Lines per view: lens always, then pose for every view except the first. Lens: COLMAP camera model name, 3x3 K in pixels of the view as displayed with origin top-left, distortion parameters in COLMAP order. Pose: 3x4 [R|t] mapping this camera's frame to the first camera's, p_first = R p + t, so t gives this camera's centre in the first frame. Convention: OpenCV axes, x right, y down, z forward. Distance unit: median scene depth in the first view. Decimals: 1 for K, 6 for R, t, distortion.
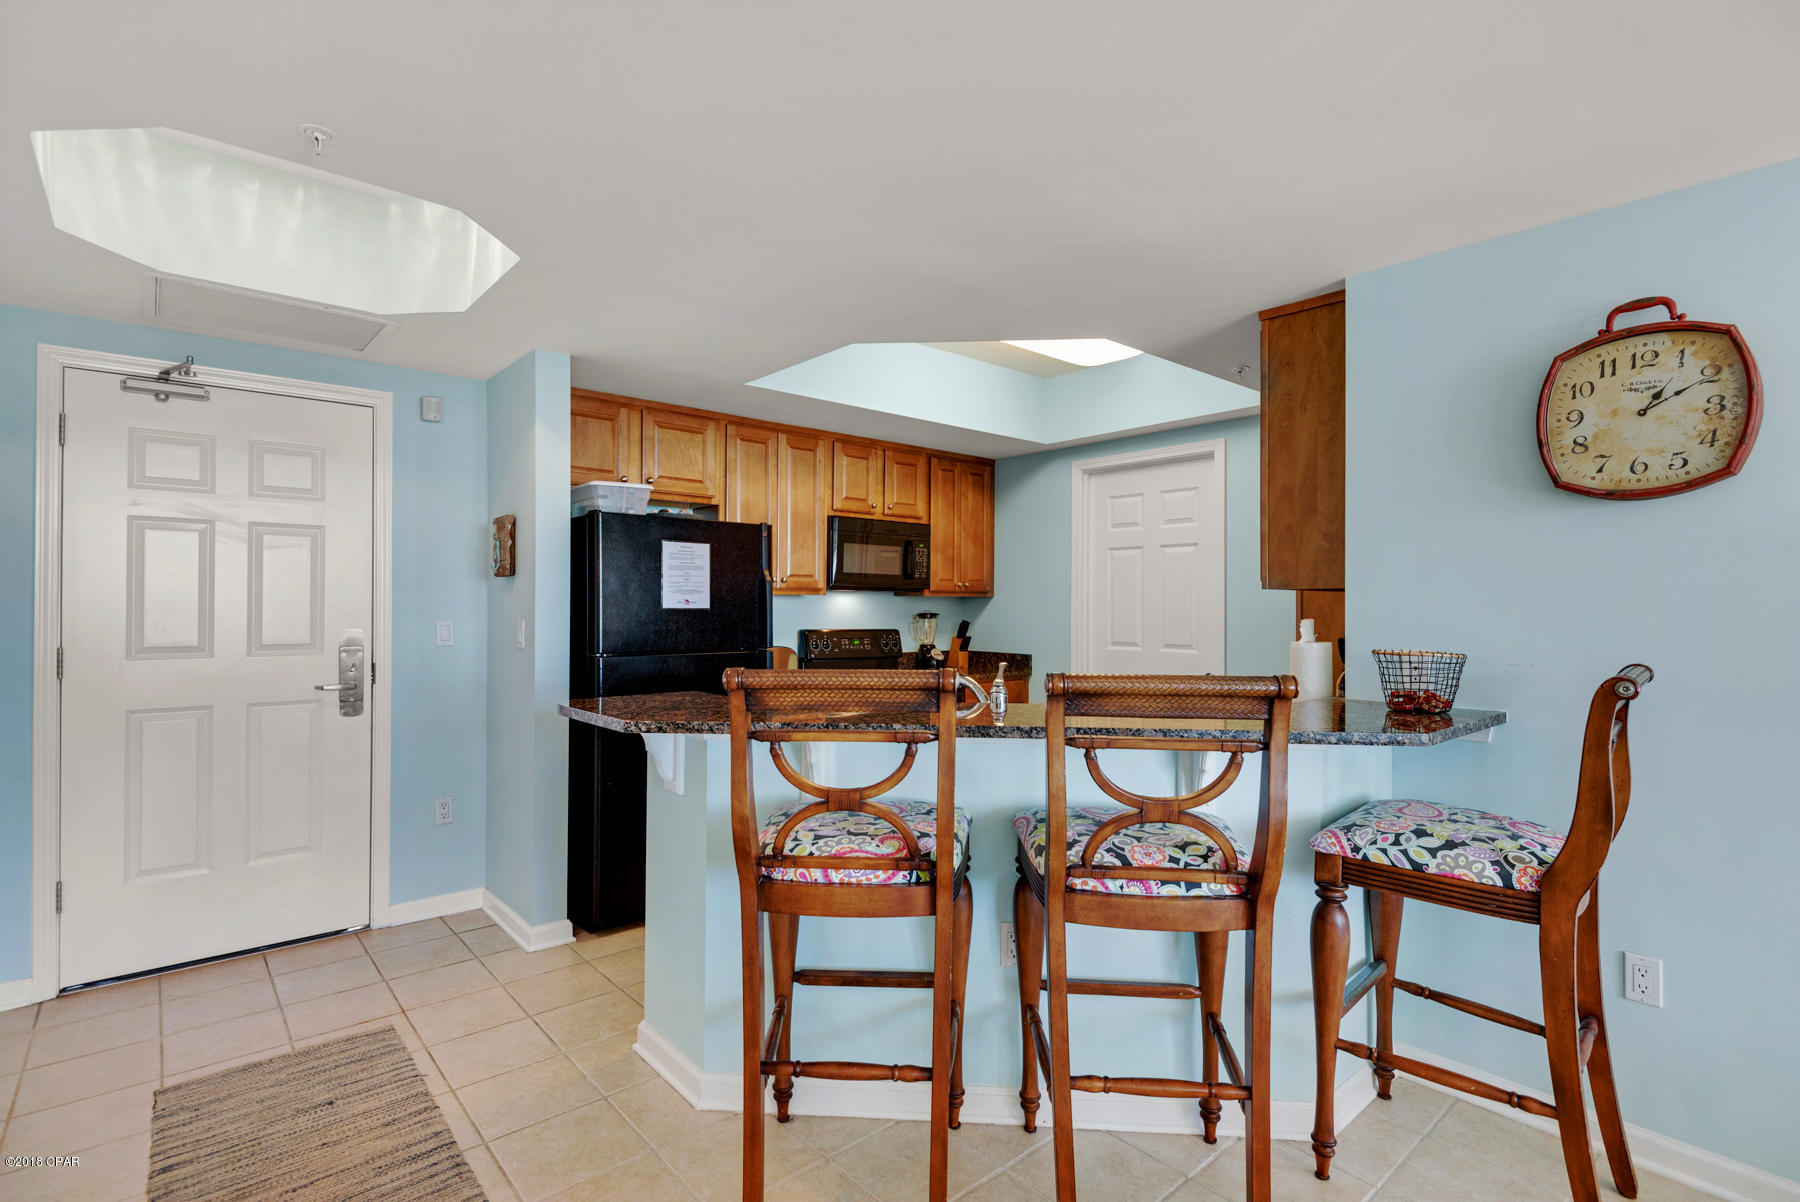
lens RADIAL K [[853.8, 0, 890.6], [0, 853.8, 605.2], [0, 0, 1]] dist [0.015302, -0.010134]
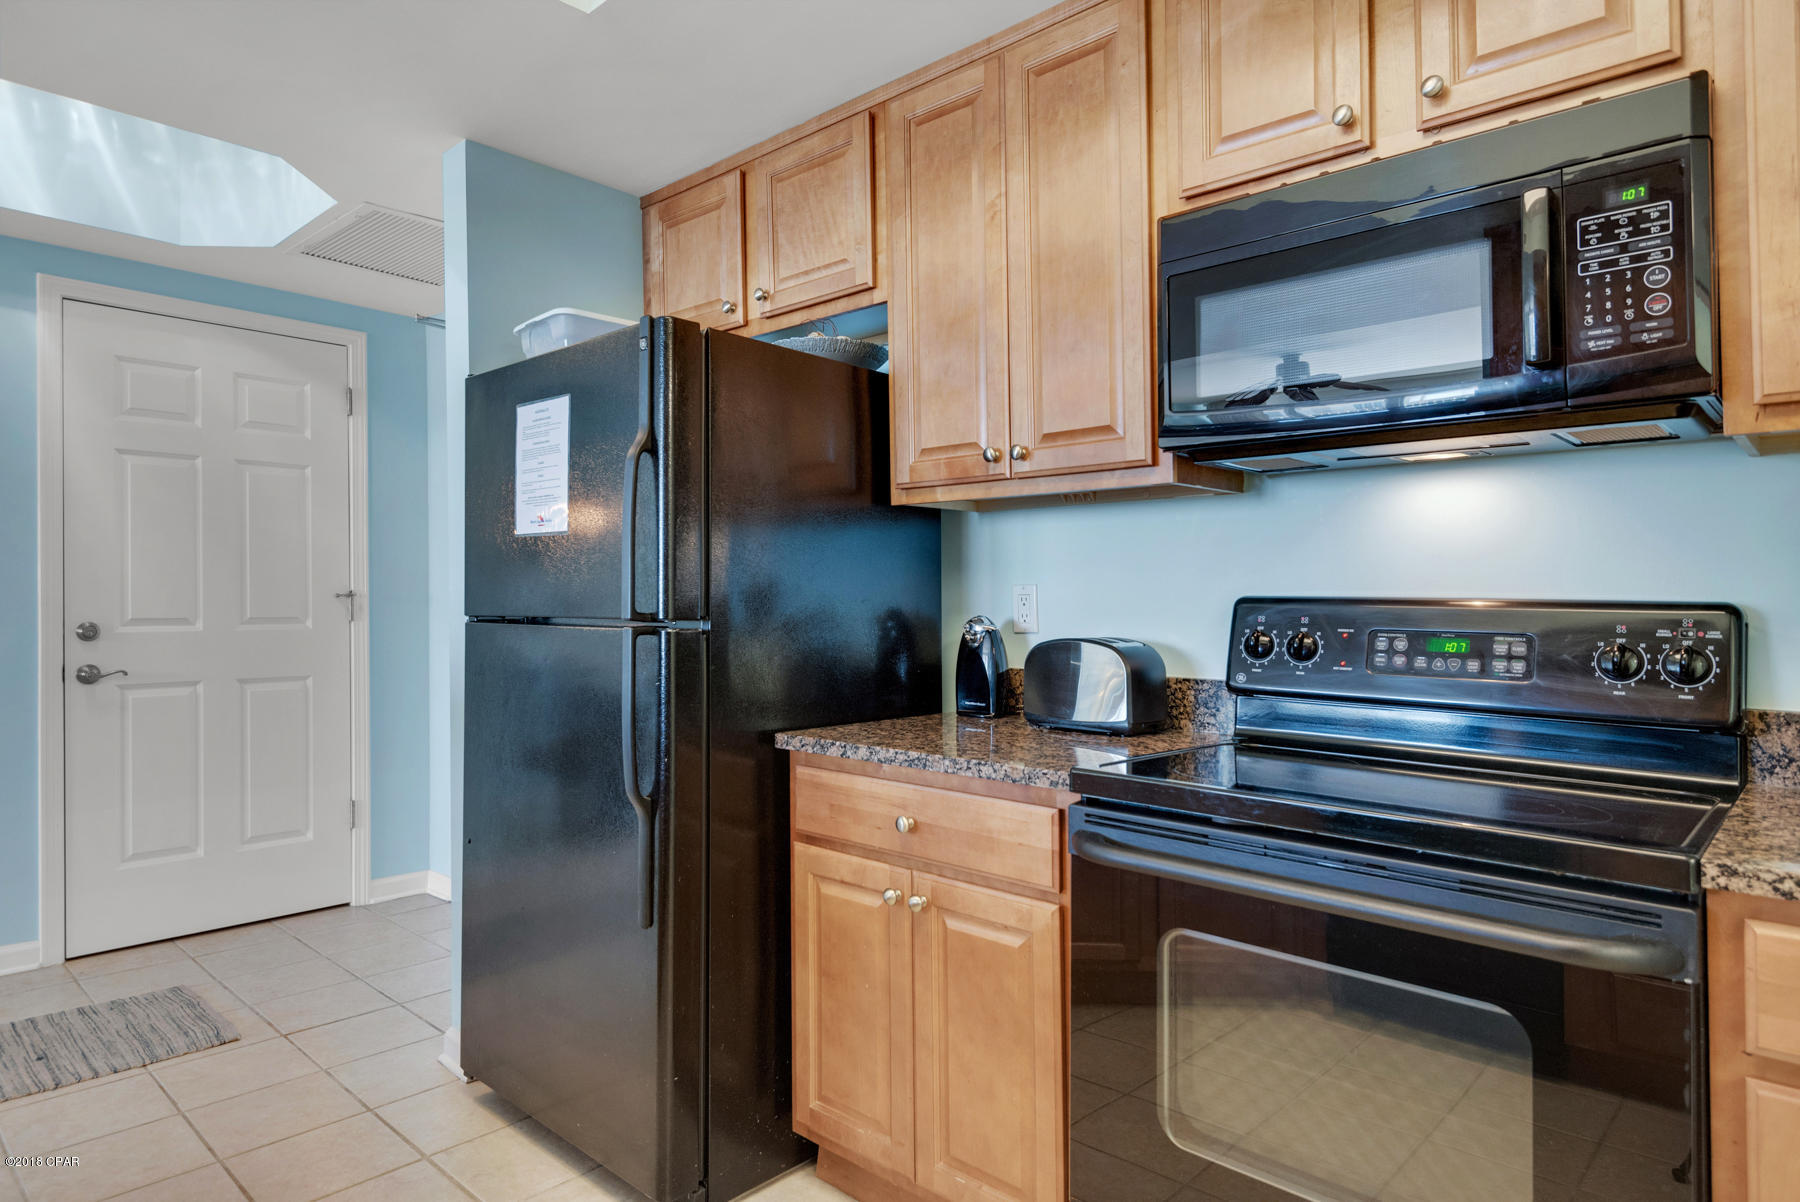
lens RADIAL K [[1047.0, 0, 898.8], [0, 1047.0, 592.3], [0, 0, 1]] dist [-0.008646, -0.001353]
pose [[0.123737, -0.012600, -0.992235, 0.406312], [-0.007207, 0.999882, -0.013596, 0.046220], [0.992289, 0.008833, 0.123631, 1.182022]]
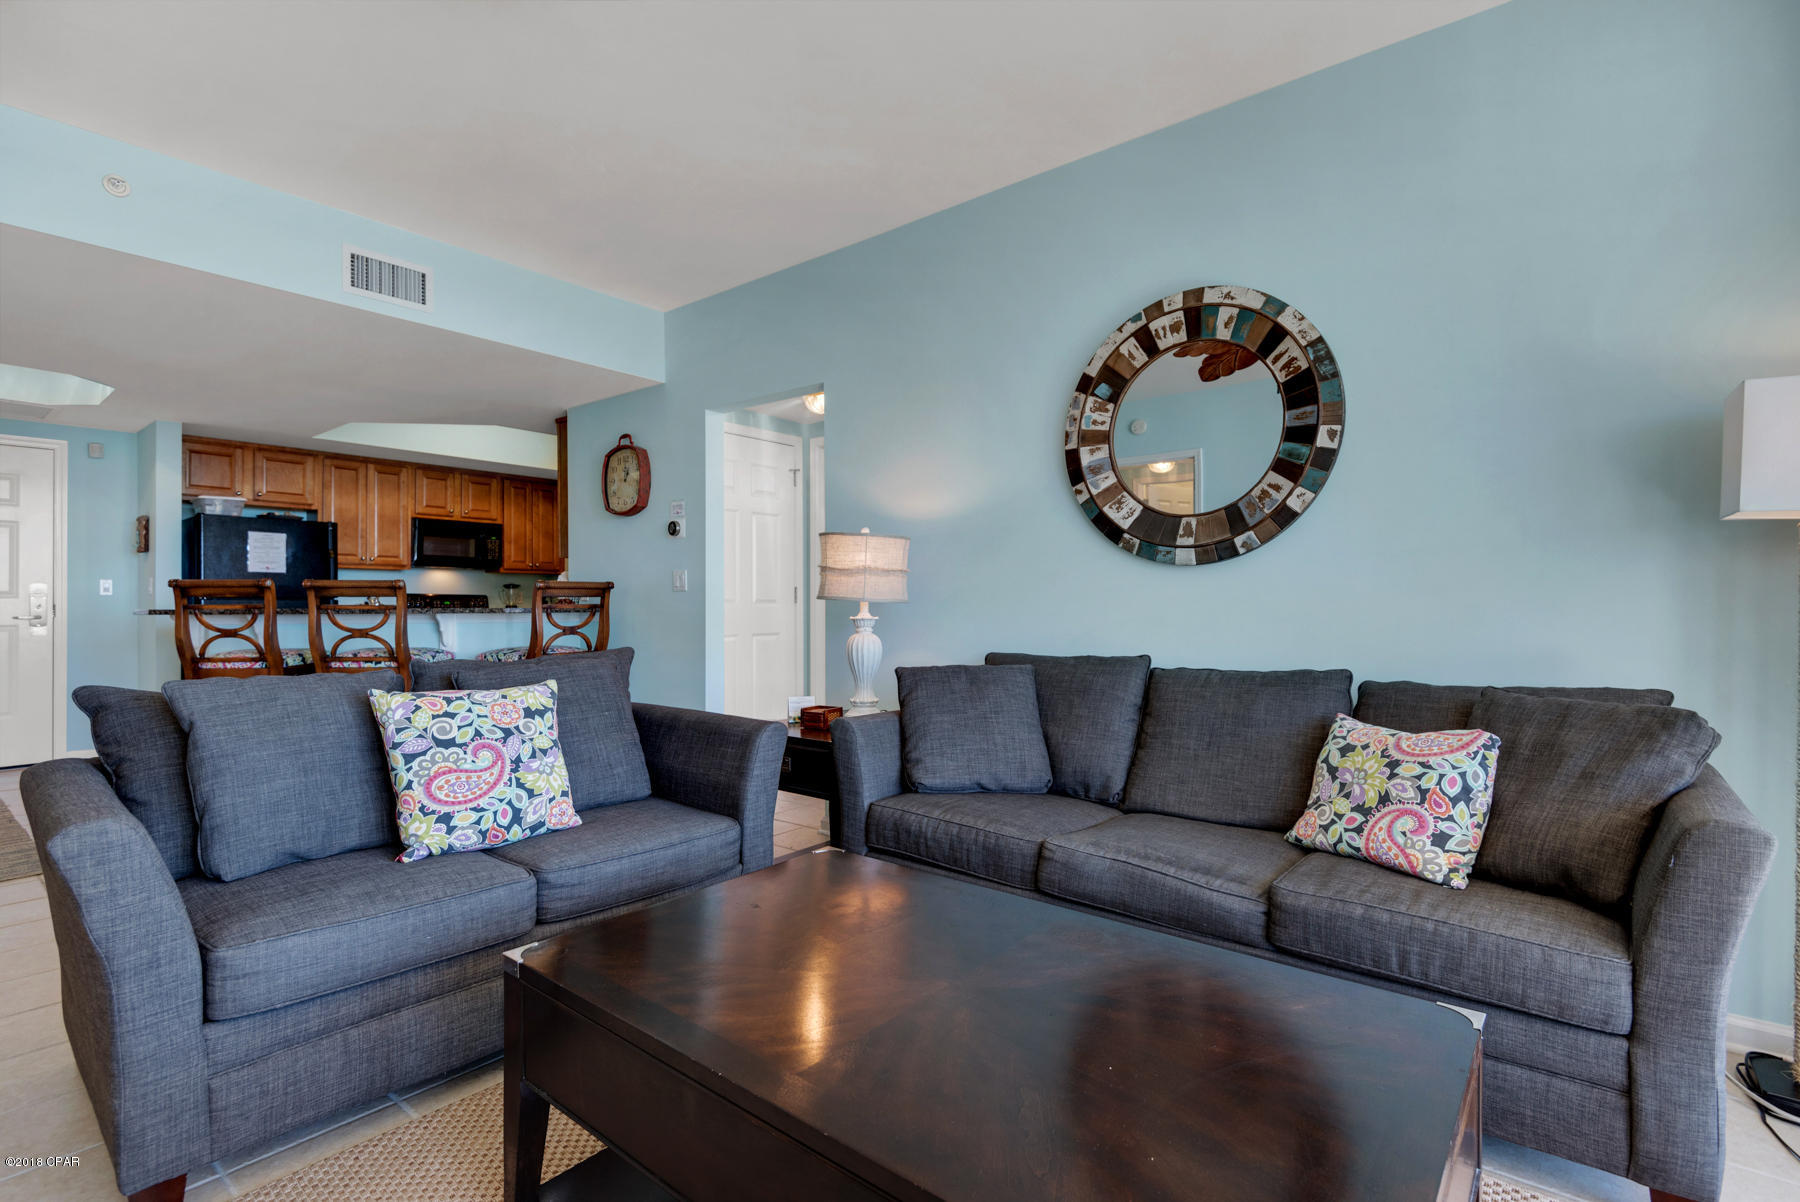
lens RADIAL K [[853.8, 0, 892.9], [0, 853.8, 594.1], [0, 0, 1]] dist [0.015302, -0.010134]
pose [[0.986813, -0.003331, 0.161831, 0.728221], [0.005710, 0.999882, -0.014238, 0.080971], [-0.161764, 0.014975, 0.986716, -0.894080]]
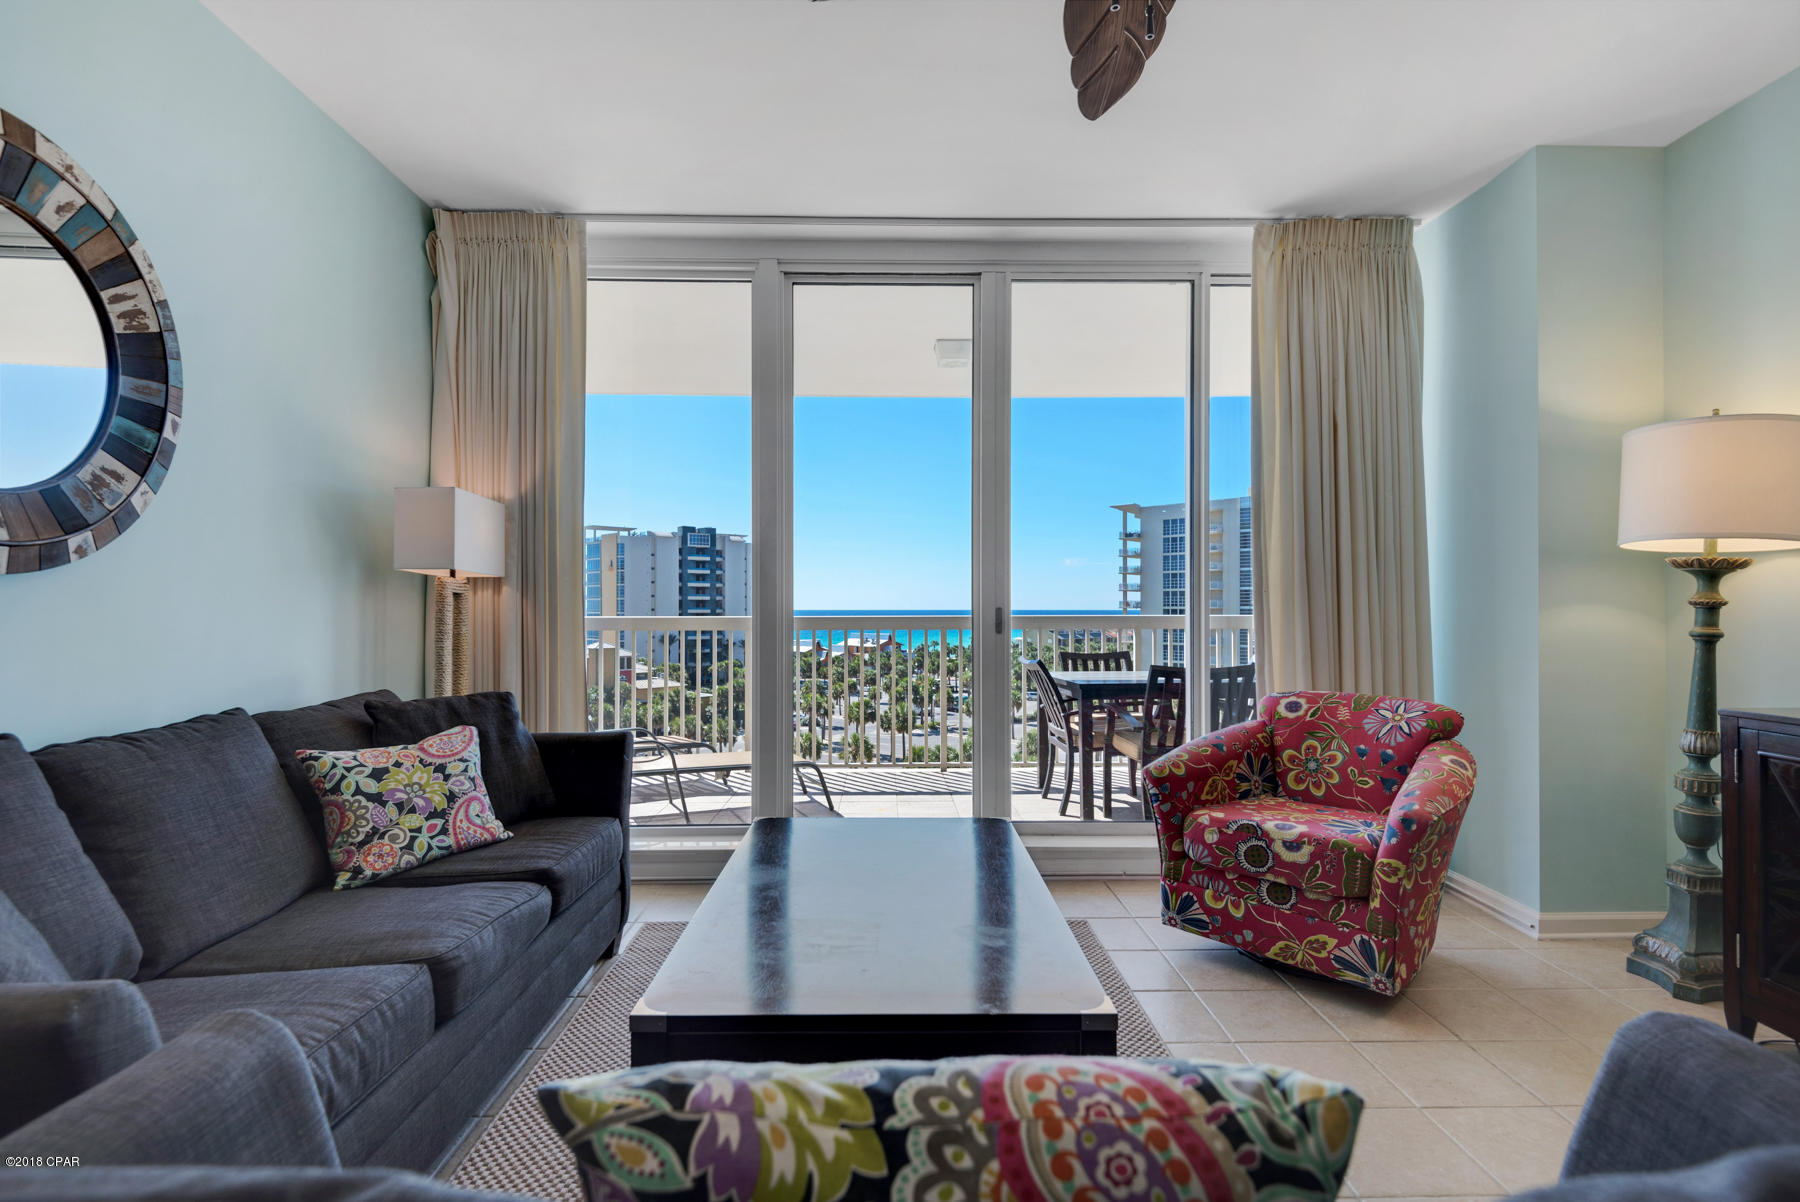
lens RADIAL K [[881.6, 0, 903.0], [0, 881.6, 601.1], [0, 0, 1]] dist [0.002946, -0.005169]
pose [[-0.771402, 0.003545, 0.636338, 0.430275], [0.000873, 0.999989, -0.004512, 0.061041], [-0.636347, -0.002925, -0.771397, -0.072422]]
